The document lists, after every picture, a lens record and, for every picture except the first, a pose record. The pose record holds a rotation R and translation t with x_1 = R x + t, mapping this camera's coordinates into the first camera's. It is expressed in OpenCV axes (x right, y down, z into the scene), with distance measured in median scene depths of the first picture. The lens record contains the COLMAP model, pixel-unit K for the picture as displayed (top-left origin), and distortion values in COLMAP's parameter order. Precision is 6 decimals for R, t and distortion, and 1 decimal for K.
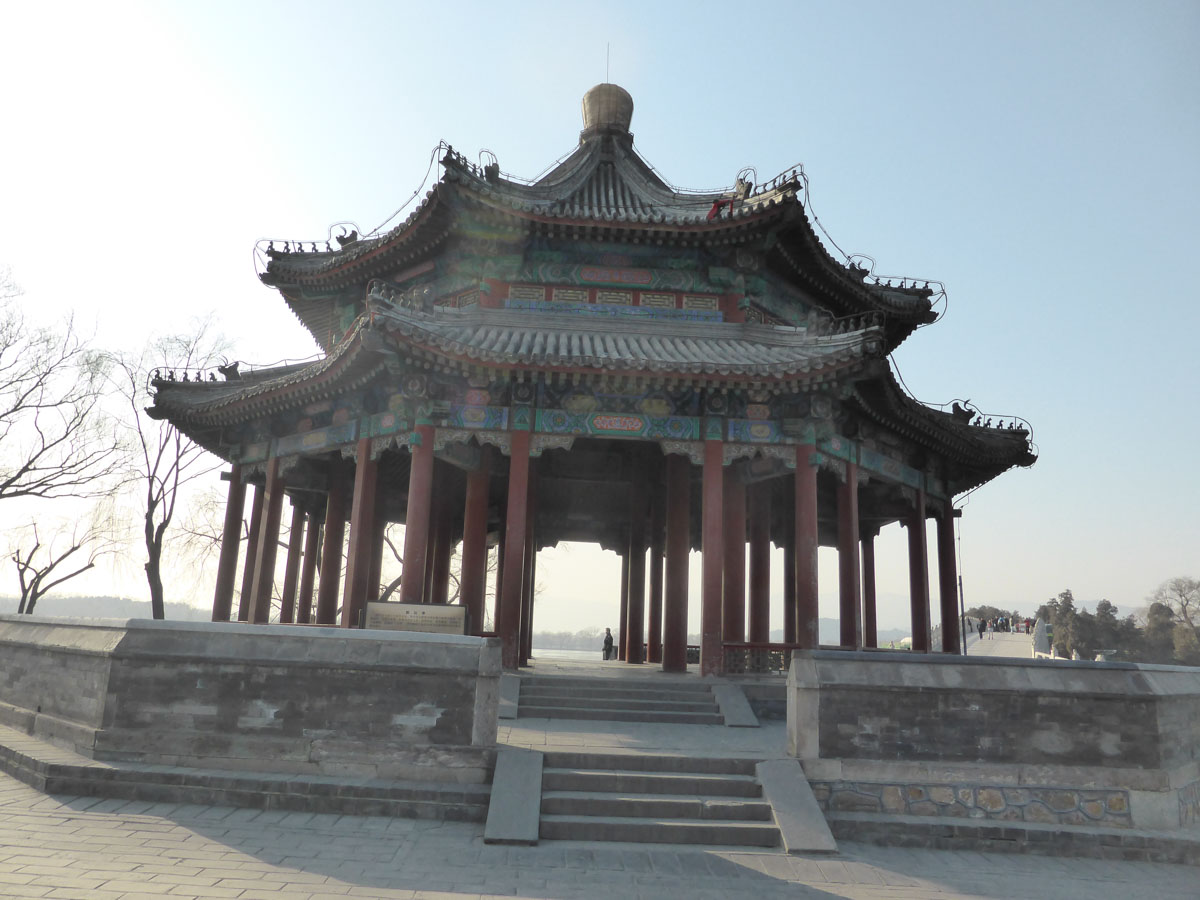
lens RADIAL K [[870.4, 0, 600.0], [0, 870.4, 450.0], [0, 0, 1]] dist [0.049790, 0.000461]
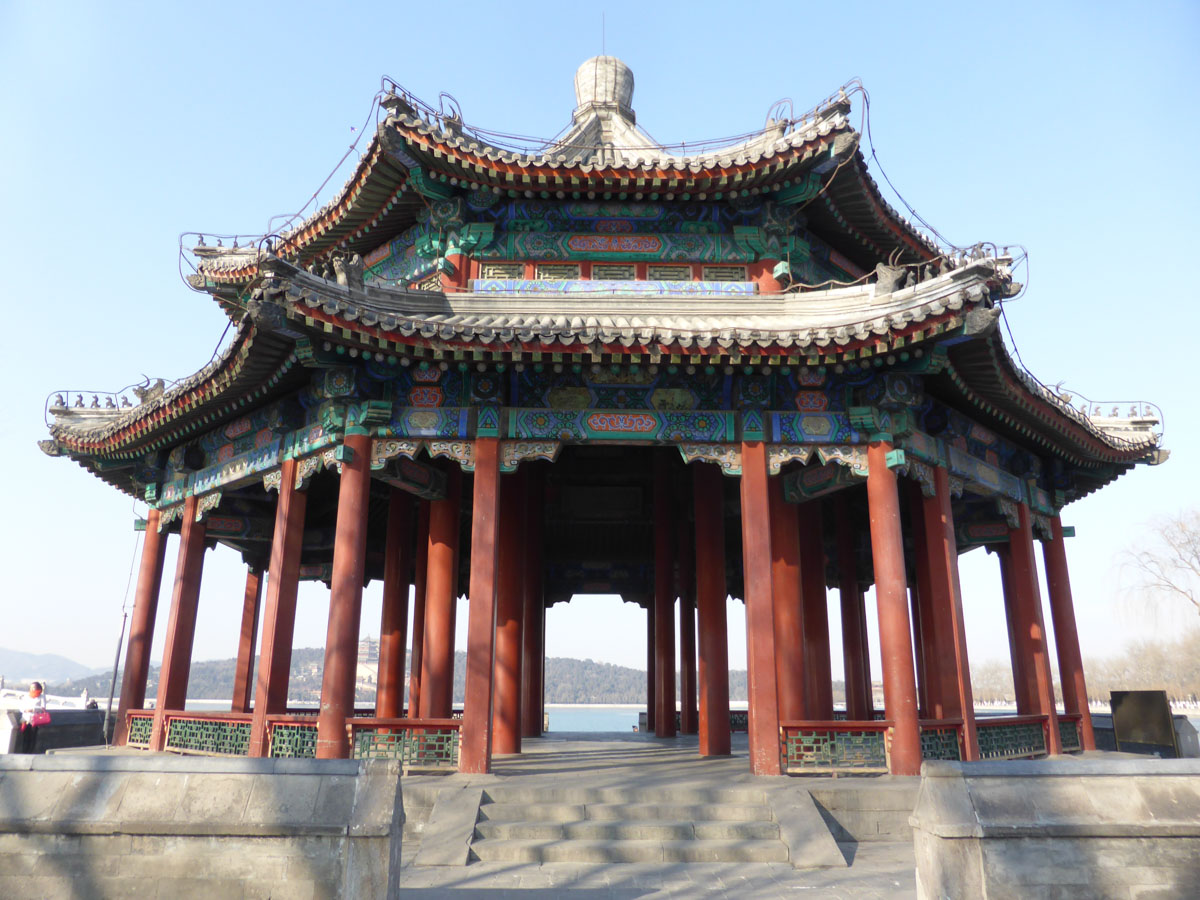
lens RADIAL K [[918.1, 0, 600.0], [0, 918.1, 450.0], [0, 0, 1]] dist [-0.031268, 0.000444]
pose [[0.998675, -0.042687, -0.028728, 0.022565], [0.041065, 0.997649, -0.054868, 0.031031], [0.031003, 0.053616, 0.998080, 0.217243]]
